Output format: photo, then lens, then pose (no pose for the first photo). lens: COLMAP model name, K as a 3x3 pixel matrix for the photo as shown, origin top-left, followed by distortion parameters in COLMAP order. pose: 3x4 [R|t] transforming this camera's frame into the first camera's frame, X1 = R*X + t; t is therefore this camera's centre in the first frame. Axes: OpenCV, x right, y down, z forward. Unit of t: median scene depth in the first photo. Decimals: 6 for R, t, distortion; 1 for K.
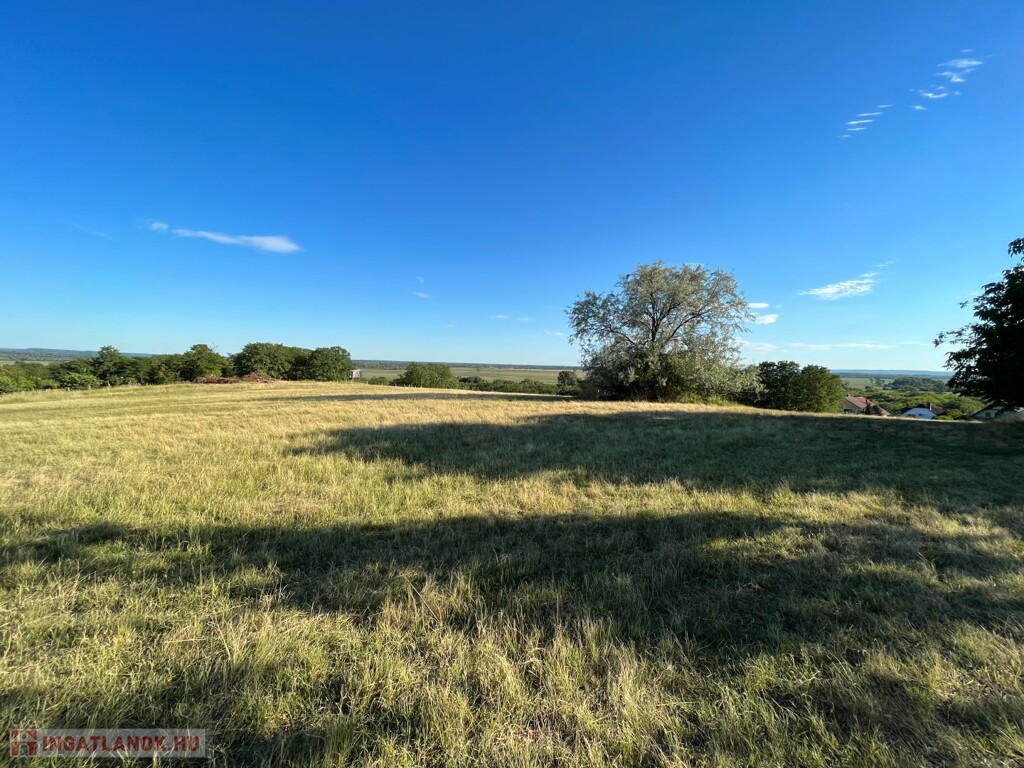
lens RADIAL K [[412.9, 0, 507.6], [0, 412.9, 382.8], [0, 0, 1]] dist [-0.005168, 0.000117]
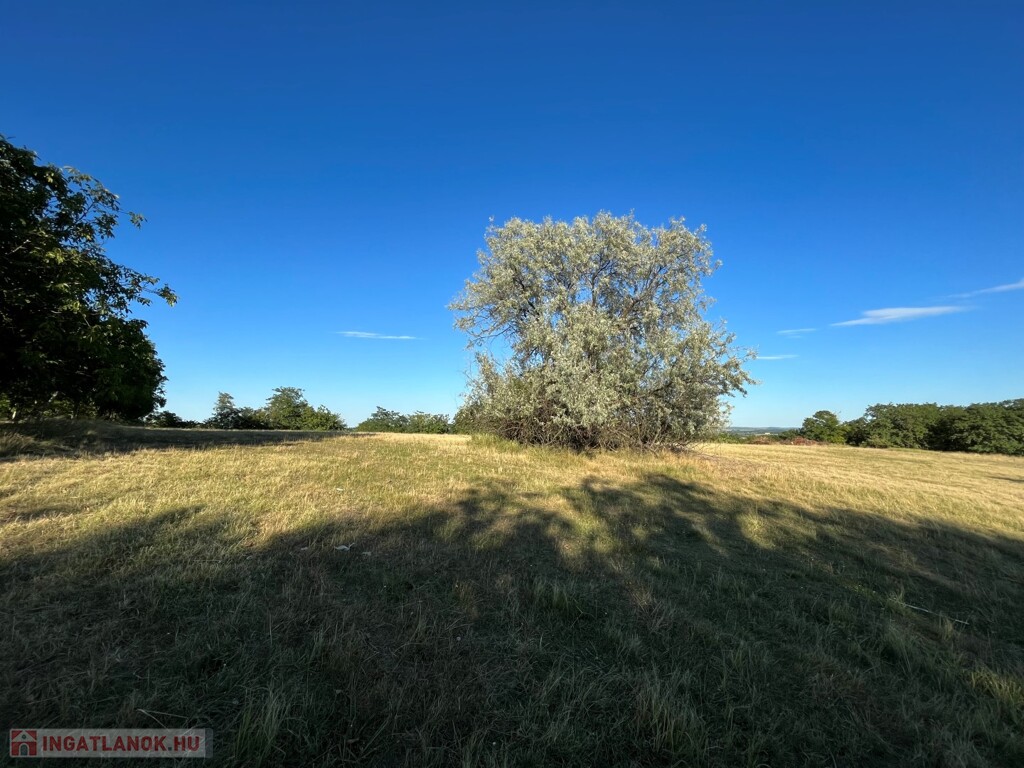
lens RADIAL K [[412.9, 0, 510.1], [0, 412.9, 374.6], [0, 0, 1]] dist [-0.005168, 0.000117]
pose [[-0.081023, -0.155287, -0.984541, 2.437826], [-0.049595, 0.987193, -0.151623, 0.077155], [0.995478, 0.036543, -0.087686, 2.361604]]
